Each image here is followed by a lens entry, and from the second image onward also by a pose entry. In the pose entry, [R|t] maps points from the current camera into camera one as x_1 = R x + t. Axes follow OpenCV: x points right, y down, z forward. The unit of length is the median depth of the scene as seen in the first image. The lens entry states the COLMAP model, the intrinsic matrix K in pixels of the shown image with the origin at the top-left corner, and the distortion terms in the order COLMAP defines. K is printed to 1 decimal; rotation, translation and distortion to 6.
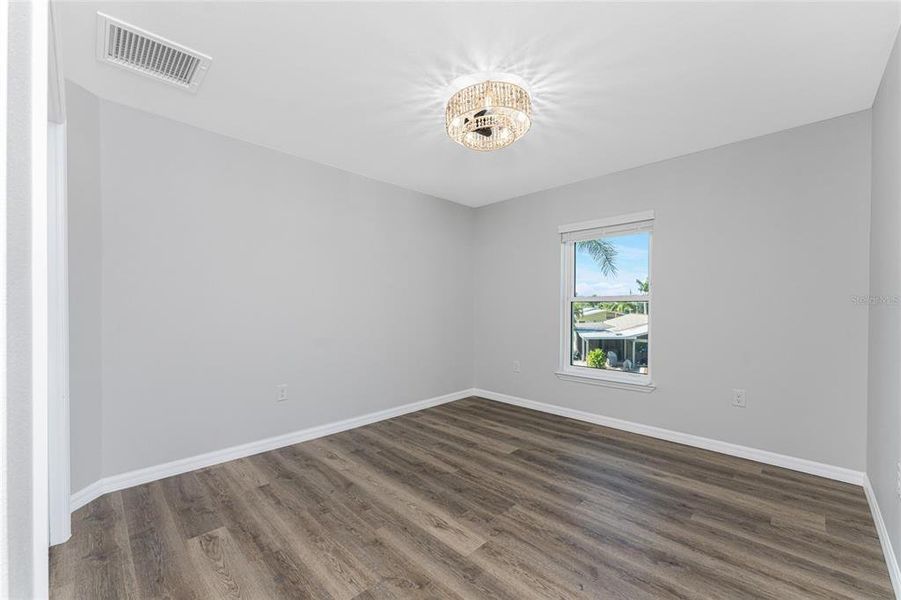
lens RADIAL K [[362.6, 0, 448.4], [0, 362.6, 298.3], [0, 0, 1]] dist [0.000365, -0.000178]
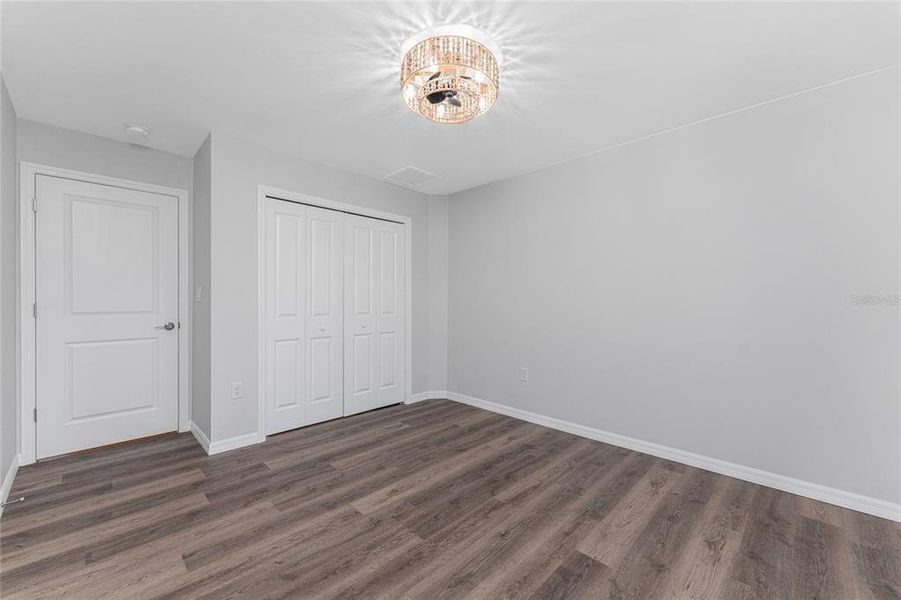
lens RADIAL K [[362.6, 0, 448.4], [0, 362.6, 298.3], [0, 0, 1]] dist [0.000365, -0.000178]
pose [[0.005595, -0.006510, -0.999963, 0.979879], [0.014384, 0.999876, -0.006428, 0.025698], [0.999881, -0.014348, 0.005688, 1.026070]]
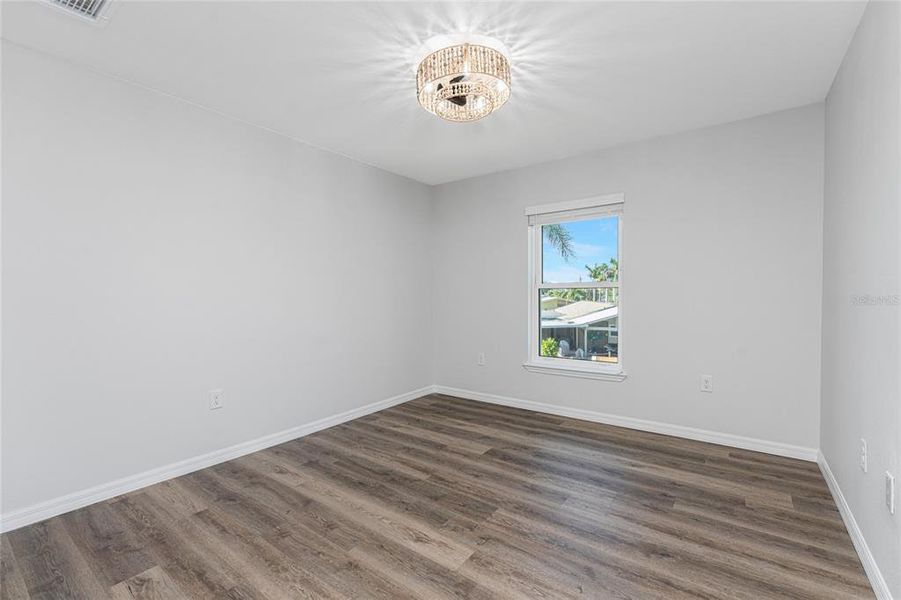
lens RADIAL K [[398.3, 0, 446.5], [0, 398.3, 291.5], [0, 0, 1]] dist [-0.001700, -0.000131]
pose [[0.989699, -0.007818, 0.142952, -0.082972], [0.005820, 0.999880, 0.014390, 0.000567], [-0.143047, -0.013410, 0.989625, 0.022263]]
